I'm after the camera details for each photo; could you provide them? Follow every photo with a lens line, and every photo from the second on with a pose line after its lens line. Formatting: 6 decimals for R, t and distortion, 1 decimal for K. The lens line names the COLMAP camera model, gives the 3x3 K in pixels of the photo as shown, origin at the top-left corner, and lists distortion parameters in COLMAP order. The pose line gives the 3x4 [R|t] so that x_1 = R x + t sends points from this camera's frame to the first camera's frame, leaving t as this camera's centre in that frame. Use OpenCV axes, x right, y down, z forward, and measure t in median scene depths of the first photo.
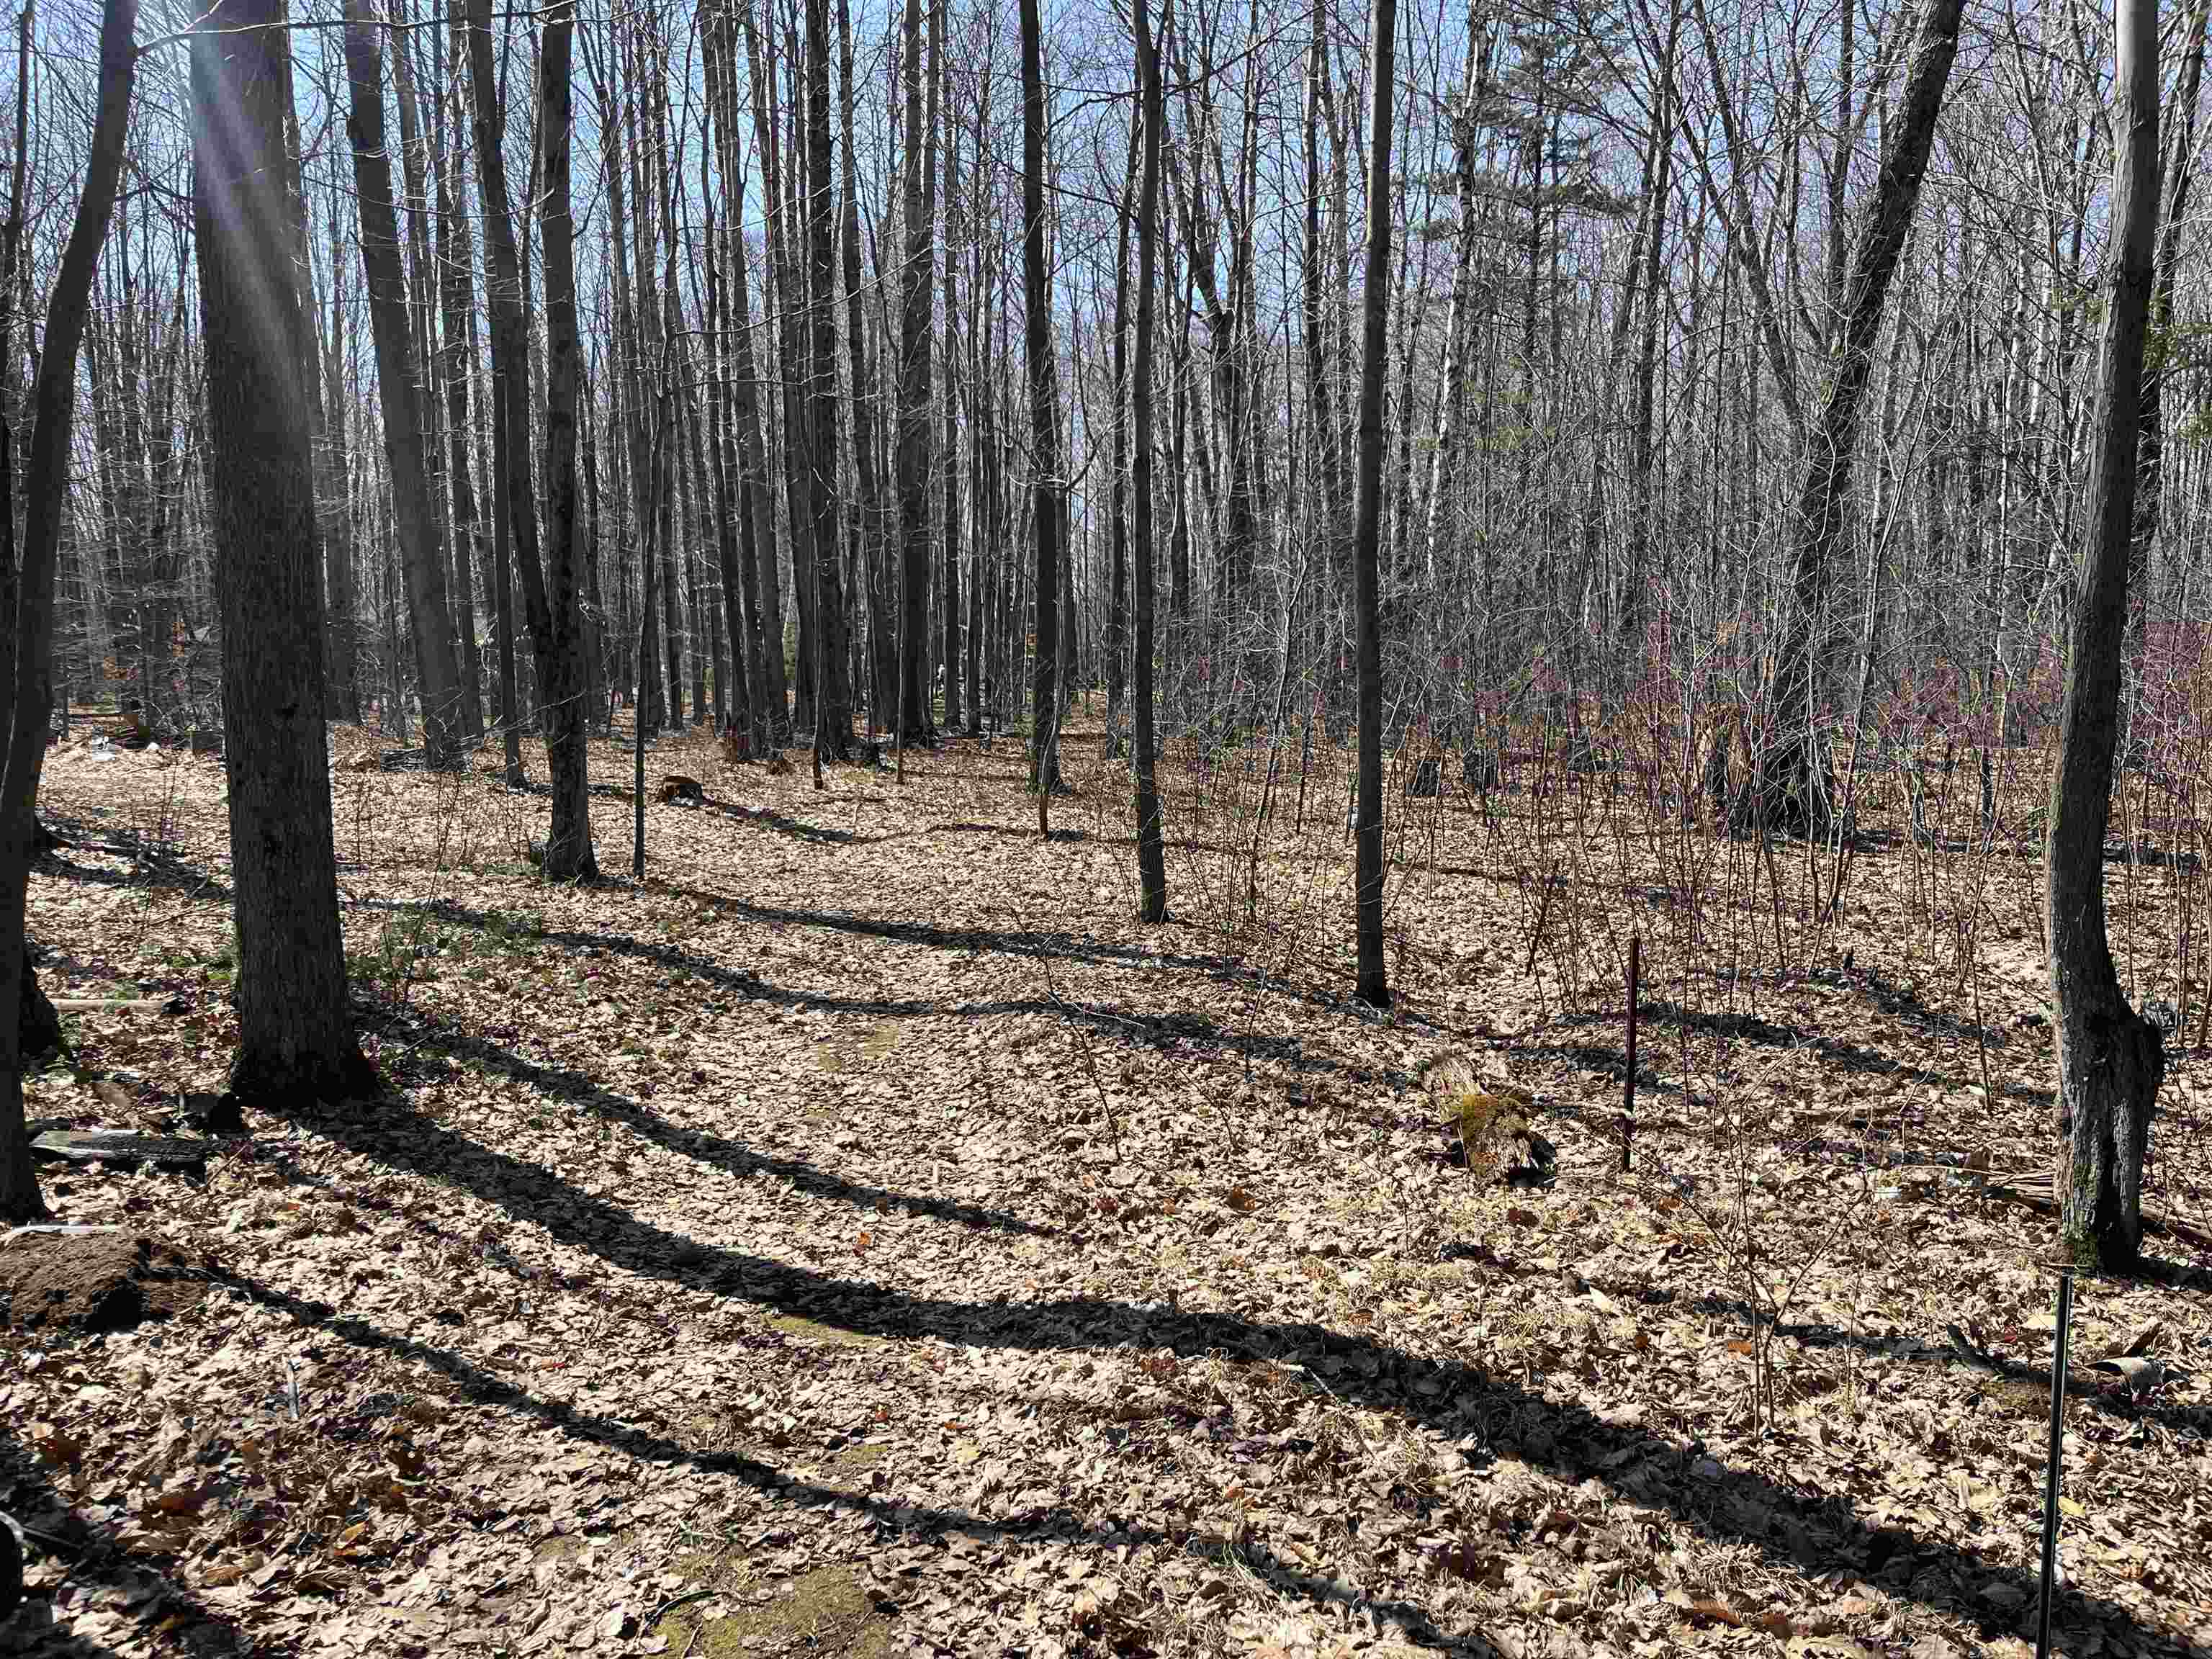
lens RADIAL K [[1683.9, 0, 1101.3], [0, 1683.9, 834.7], [0, 0, 1]] dist [0.054304, -0.085252]
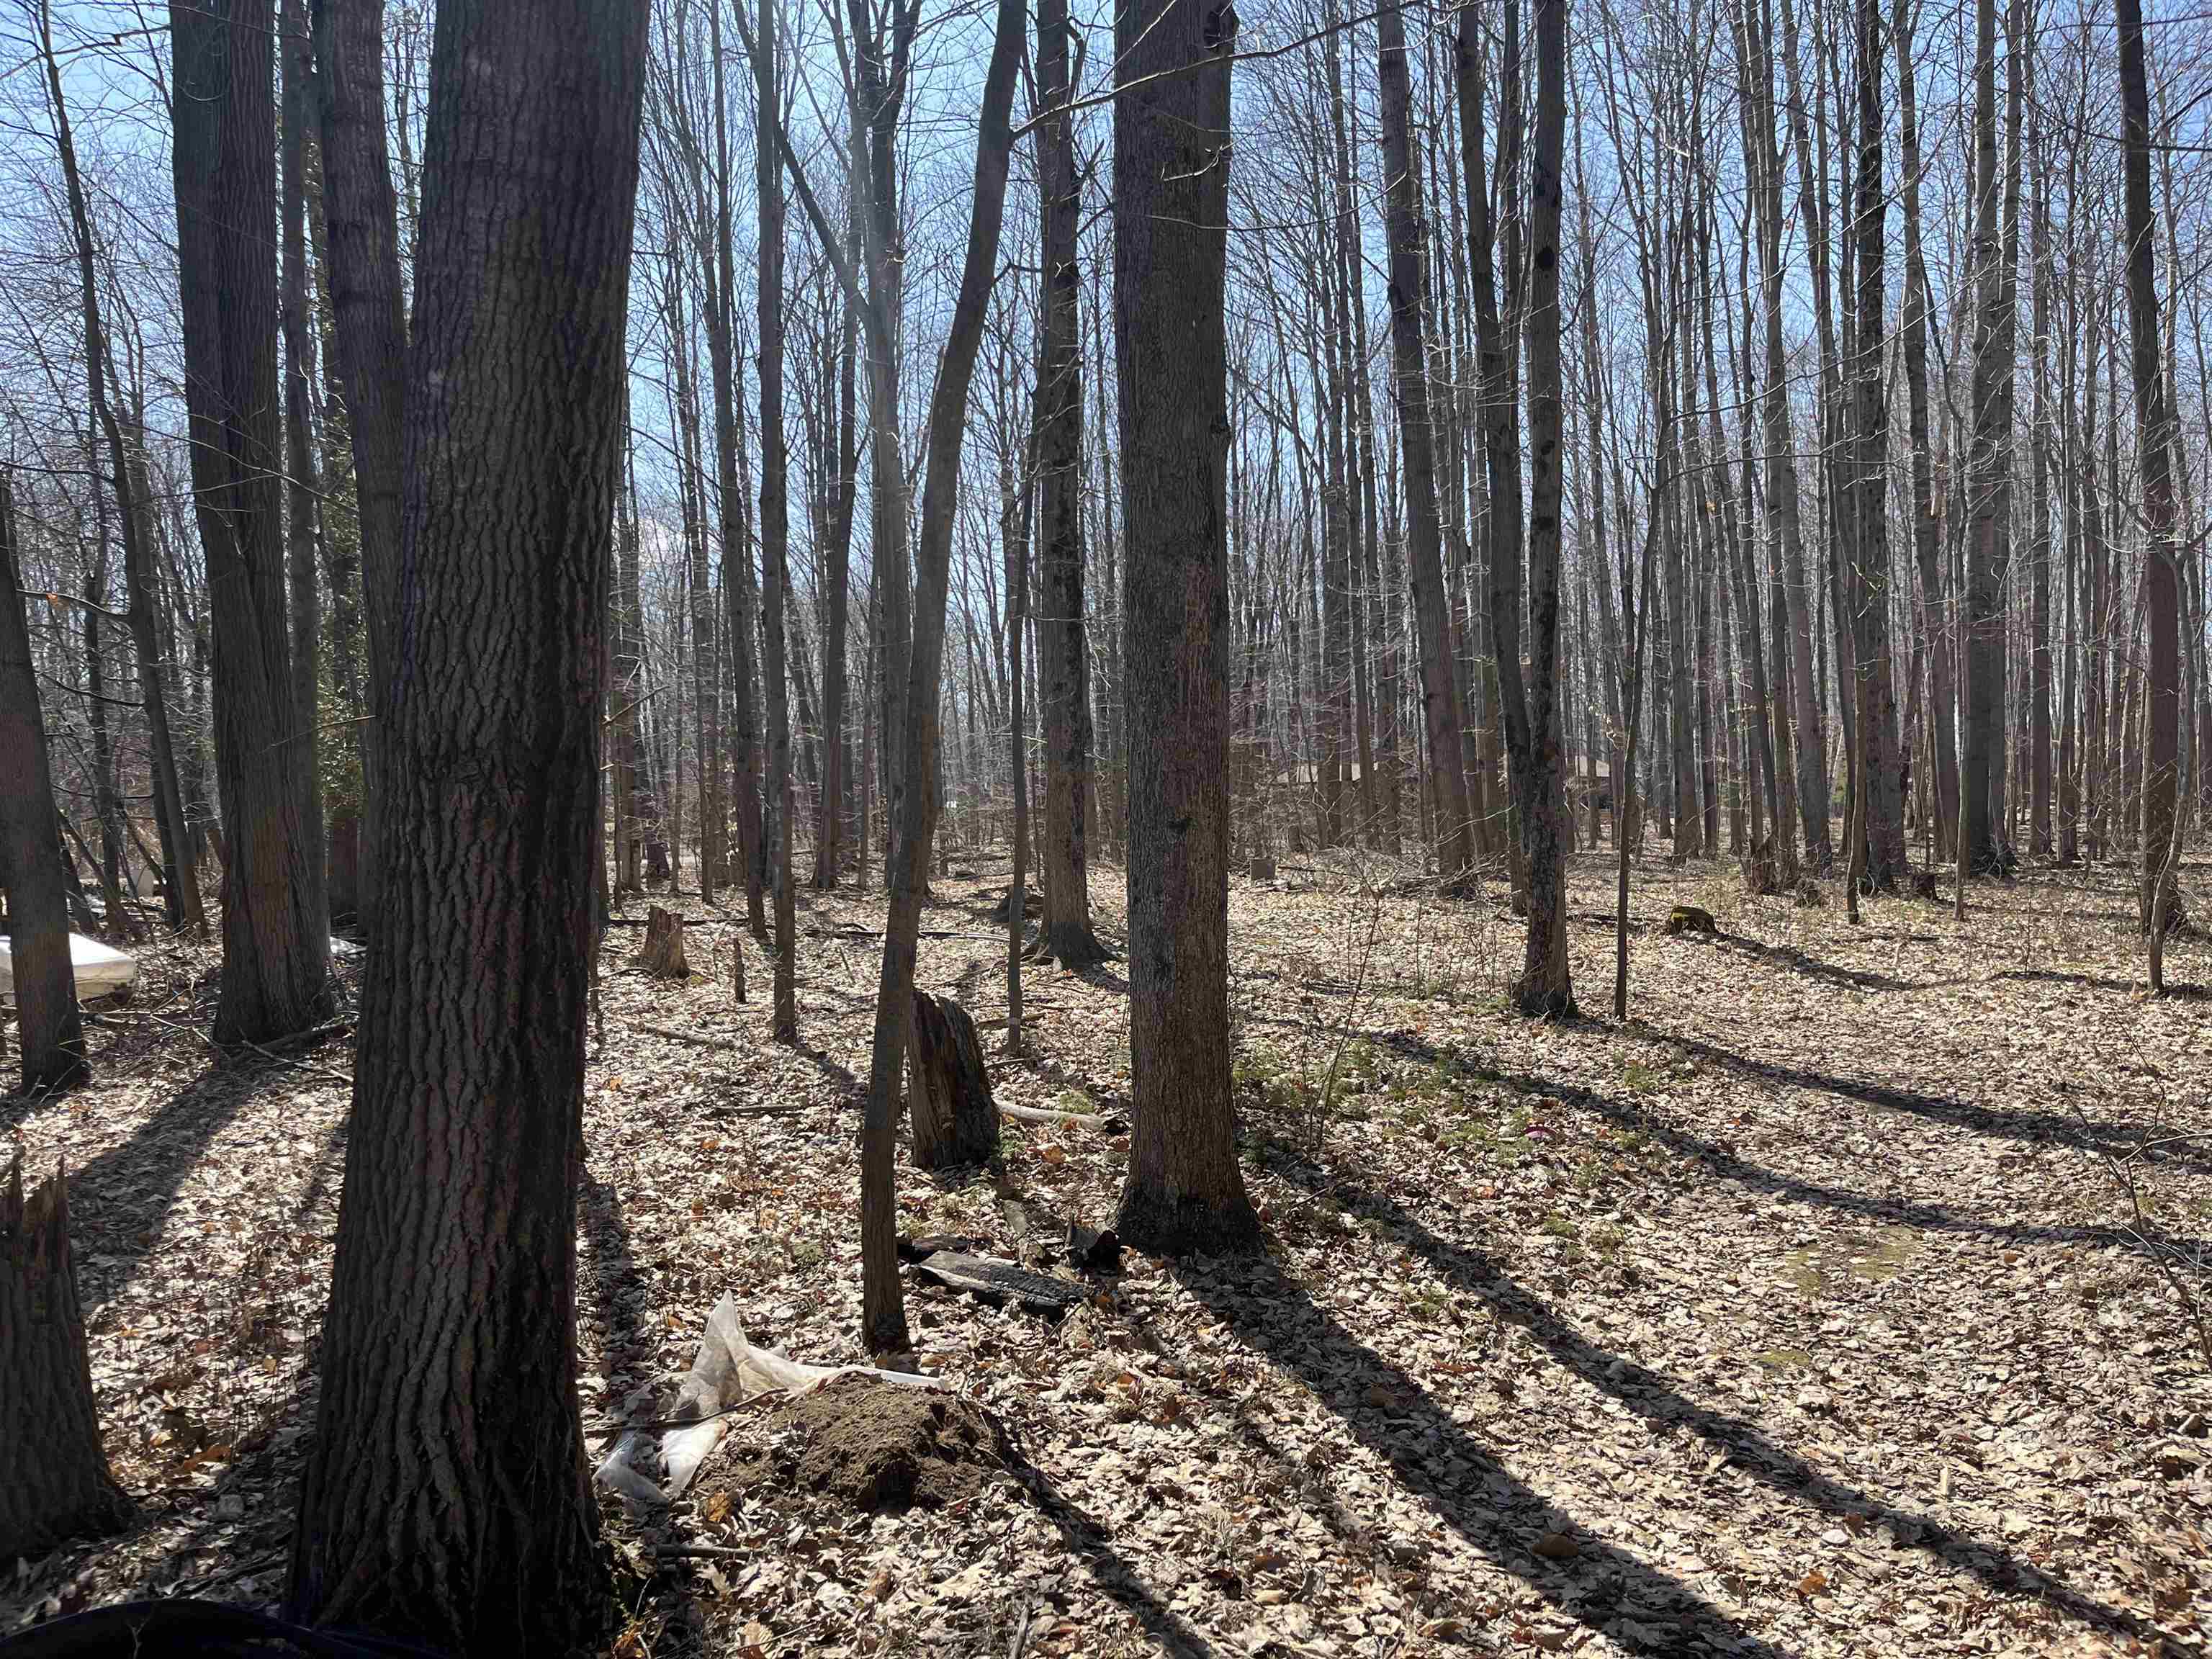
lens RADIAL K [[1683.9, 0, 1109.2], [0, 1683.9, 837.2], [0, 0, 1]] dist [0.054304, -0.085252]
pose [[0.829161, -0.006857, -0.558968, 0.007929], [-0.035874, 0.997211, -0.065449, -0.003321], [0.557858, 0.074320, 0.826602, 0.198471]]
